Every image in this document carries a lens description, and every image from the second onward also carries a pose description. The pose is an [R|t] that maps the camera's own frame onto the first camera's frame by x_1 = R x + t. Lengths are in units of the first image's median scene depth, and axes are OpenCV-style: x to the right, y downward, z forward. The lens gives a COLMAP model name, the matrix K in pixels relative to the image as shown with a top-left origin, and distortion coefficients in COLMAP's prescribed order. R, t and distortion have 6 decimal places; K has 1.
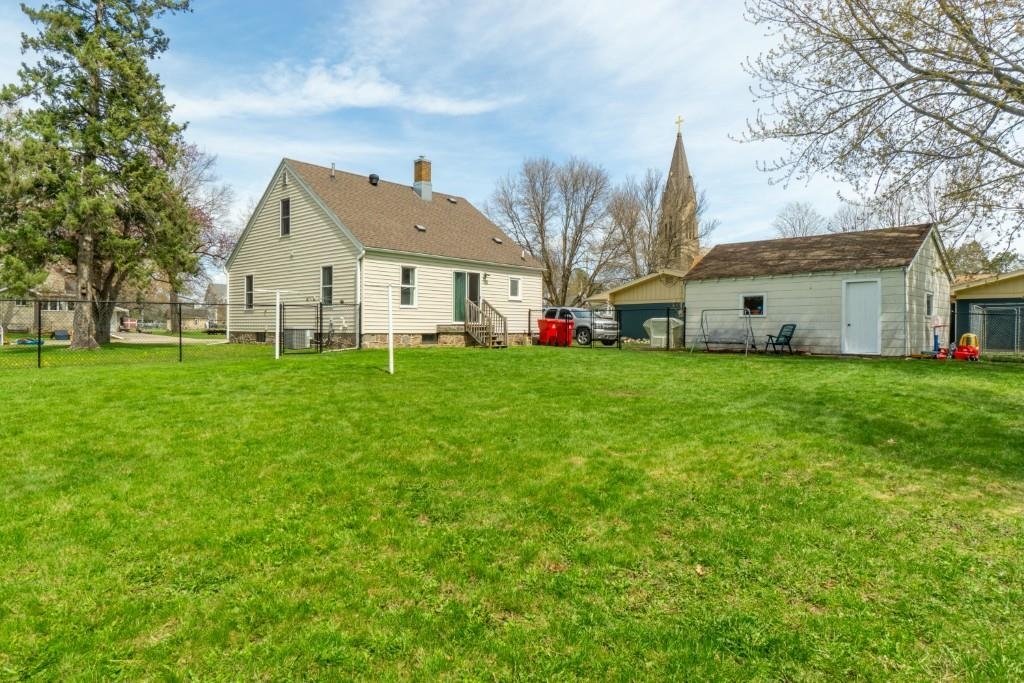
lens RADIAL K [[612.2, 0, 511.7], [0, 612.2, 341.2], [0, 0, 1]] dist [0.001126, 0.000611]
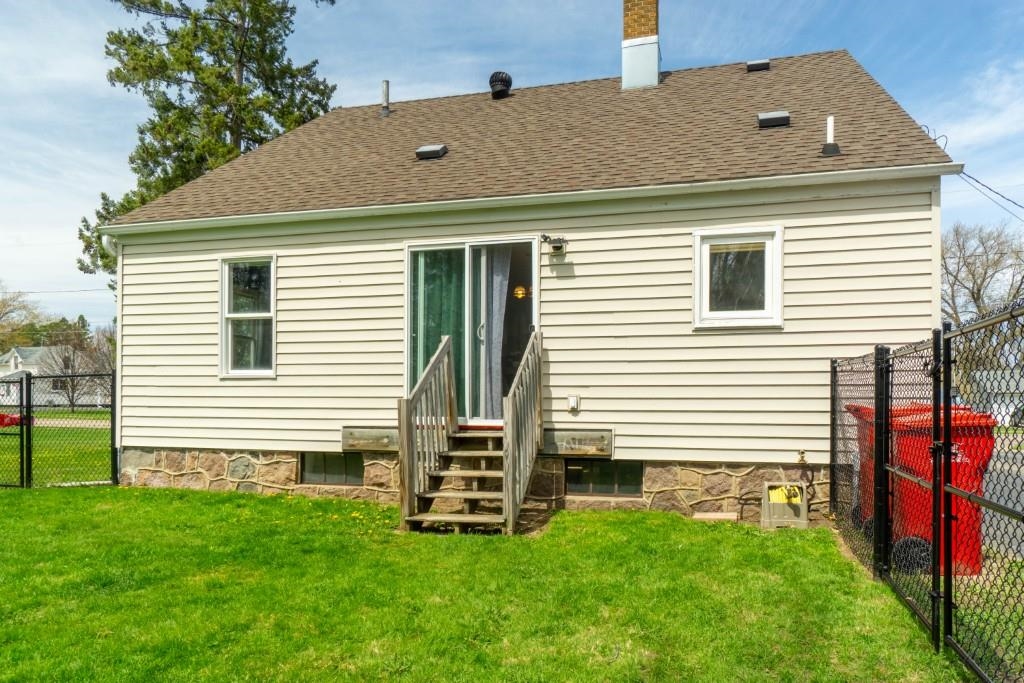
lens RADIAL K [[612.2, 0, 511.8], [0, 612.2, 340.2], [0, 0, 1]] dist [0.001126, 0.000611]
pose [[0.457822, -0.002183, -0.889041, 0.202417], [0.007961, 0.999967, 0.001645, -0.071866], [0.889008, -0.007830, 0.457824, 0.929326]]
